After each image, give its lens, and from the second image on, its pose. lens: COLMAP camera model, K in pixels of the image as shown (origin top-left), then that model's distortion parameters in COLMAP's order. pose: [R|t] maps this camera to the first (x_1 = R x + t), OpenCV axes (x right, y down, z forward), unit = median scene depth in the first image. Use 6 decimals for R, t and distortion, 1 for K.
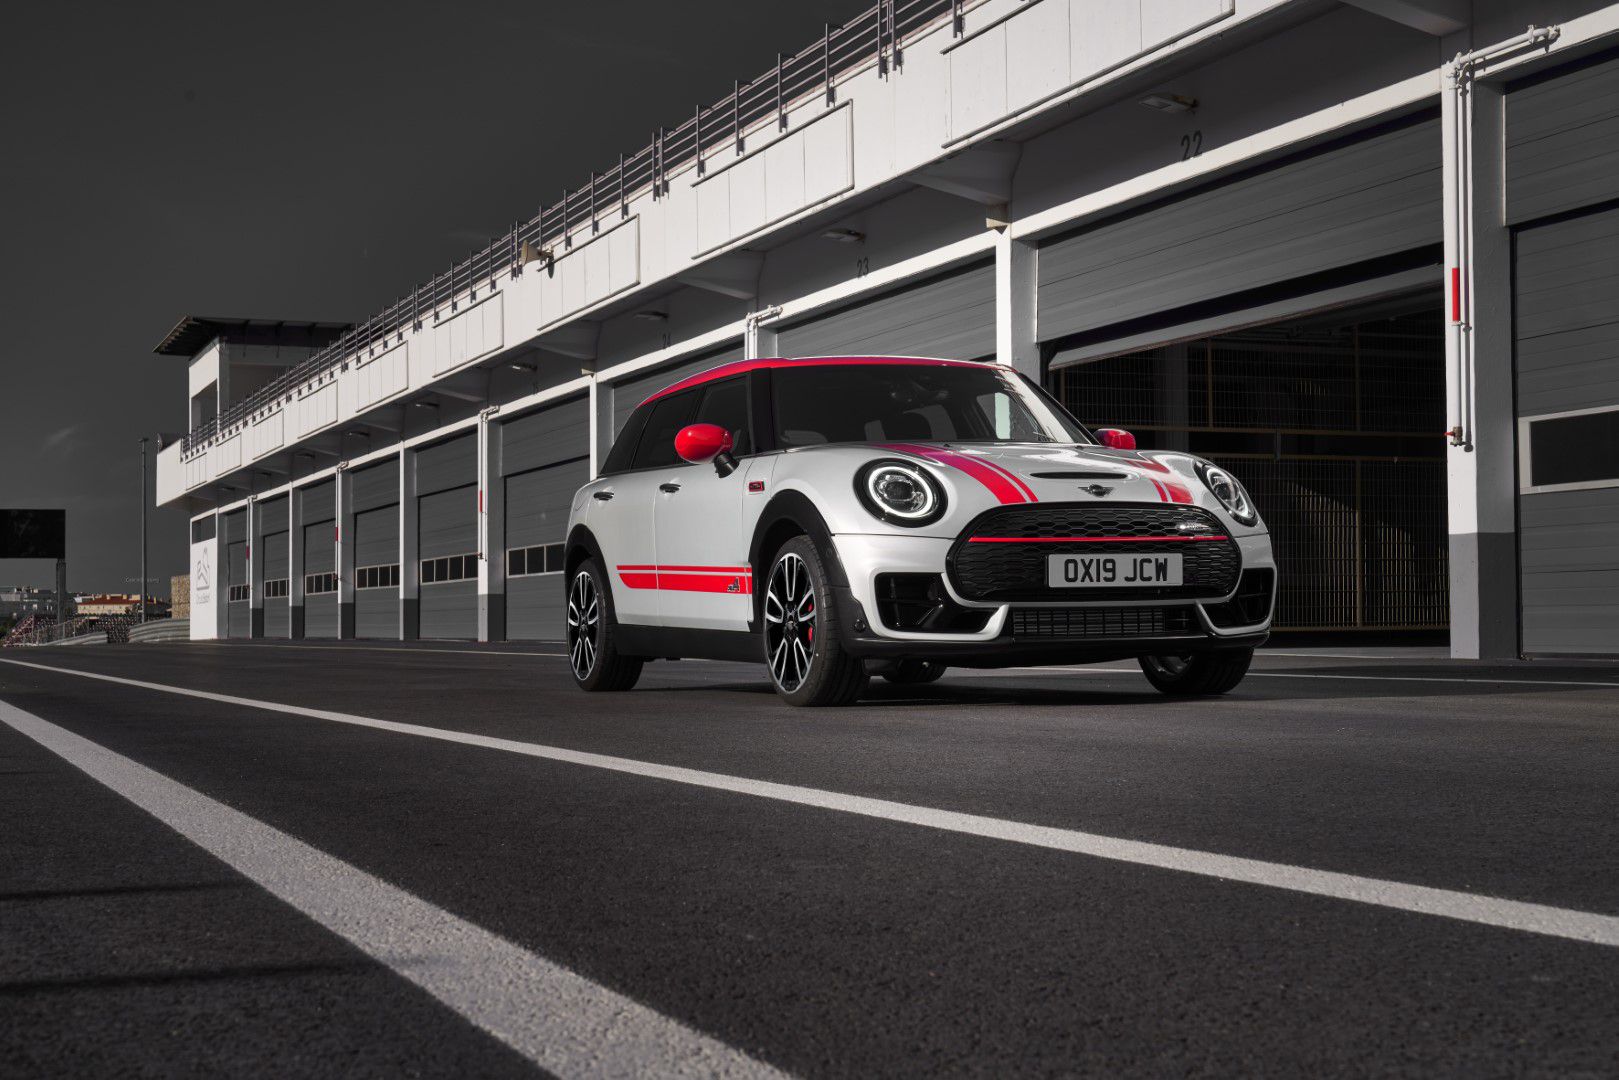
lens RADIAL K [[2430.7, 0, 812.0], [0, 2430.7, 540.7], [0, 0, 1]] dist [0.018238, 0.000000]
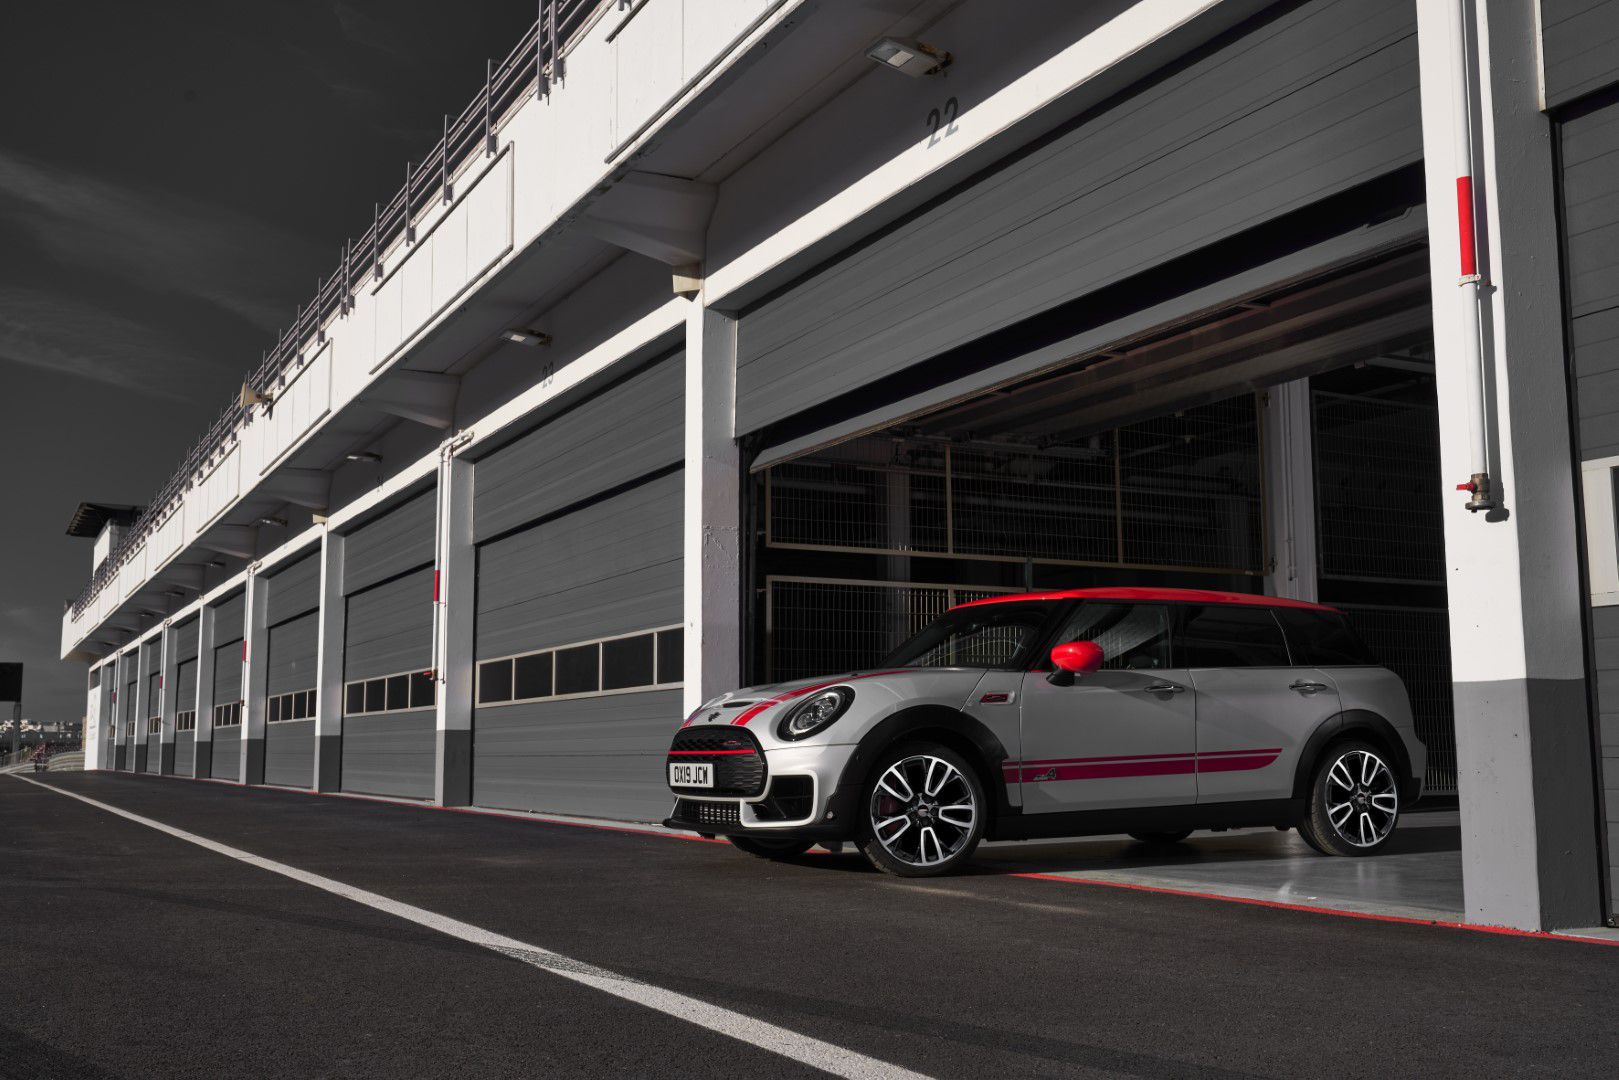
lens RADIAL K [[1669.4, 0, 817.4], [0, 1669.4, 528.5], [0, 0, 1]] dist [-0.006505, 0.000000]
pose [[0.993878, 0.016409, 0.109253, 0.058232], [-0.005721, 0.995226, -0.097431, 0.000131], [-0.110330, 0.096210, 0.989227, 0.449673]]
